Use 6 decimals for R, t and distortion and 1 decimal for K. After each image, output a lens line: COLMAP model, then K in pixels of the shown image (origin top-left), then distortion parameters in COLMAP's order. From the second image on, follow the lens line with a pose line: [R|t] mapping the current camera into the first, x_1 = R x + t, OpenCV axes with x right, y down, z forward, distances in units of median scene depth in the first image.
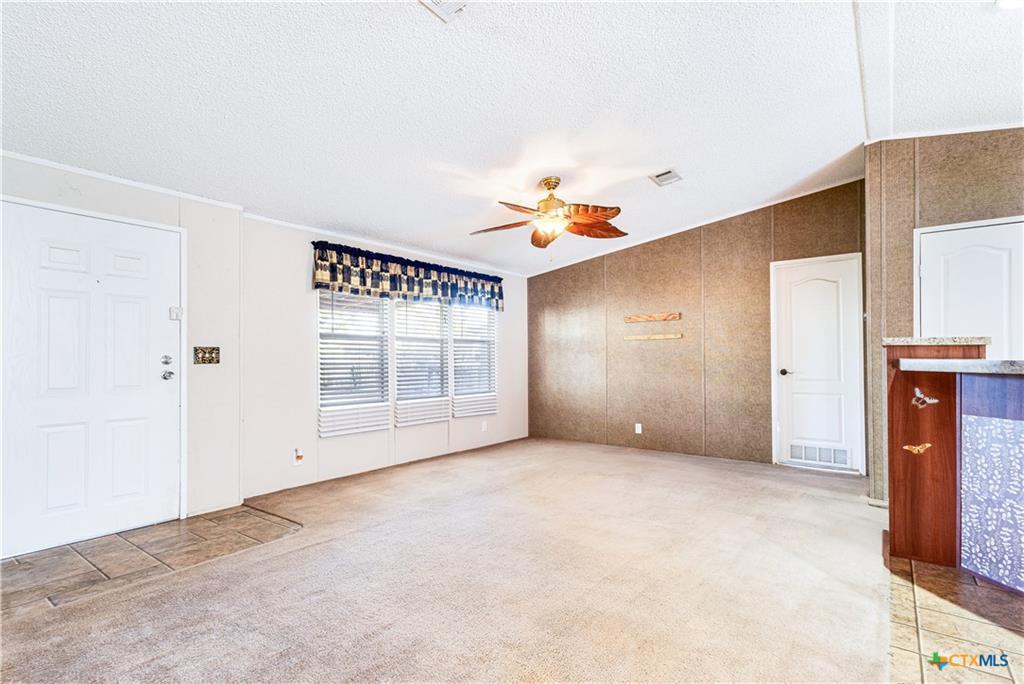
lens RADIAL K [[495.6, 0, 532.1], [0, 495.6, 354.7], [0, 0, 1]] dist [0.002017, 0.000583]
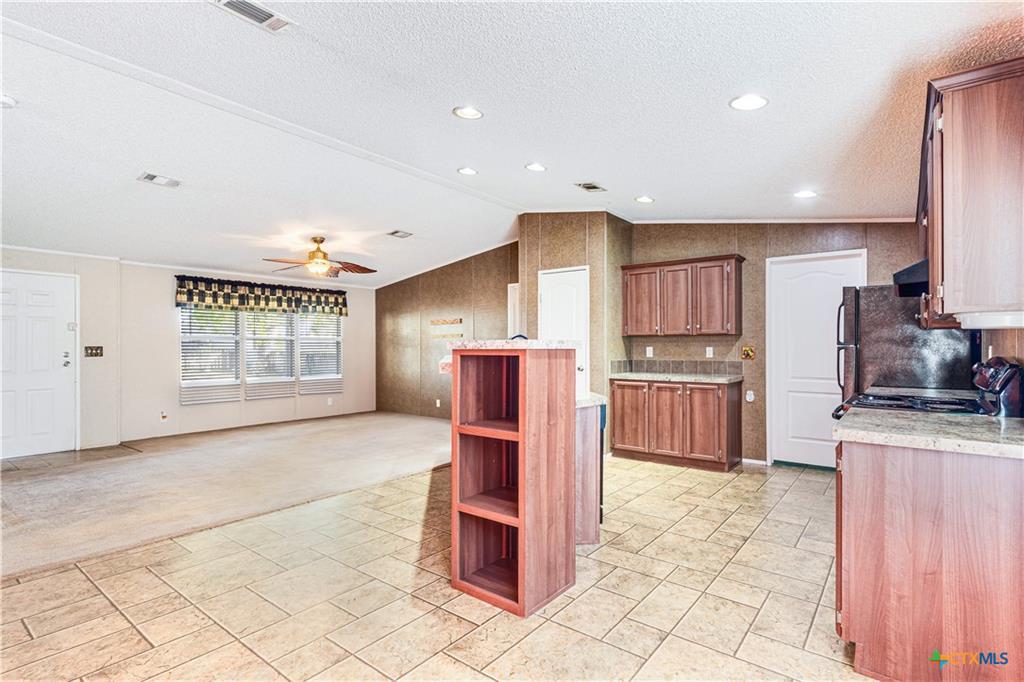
lens RADIAL K [[504.6, 0, 524.0], [0, 504.6, 344.3], [0, 0, 1]] dist [-0.002509, 0.000120]
pose [[0.999778, -0.000151, -0.021062, 0.617261], [0.000202, 0.999997, 0.002438, -0.020239], [0.021062, -0.002442, 0.999775, -0.488162]]
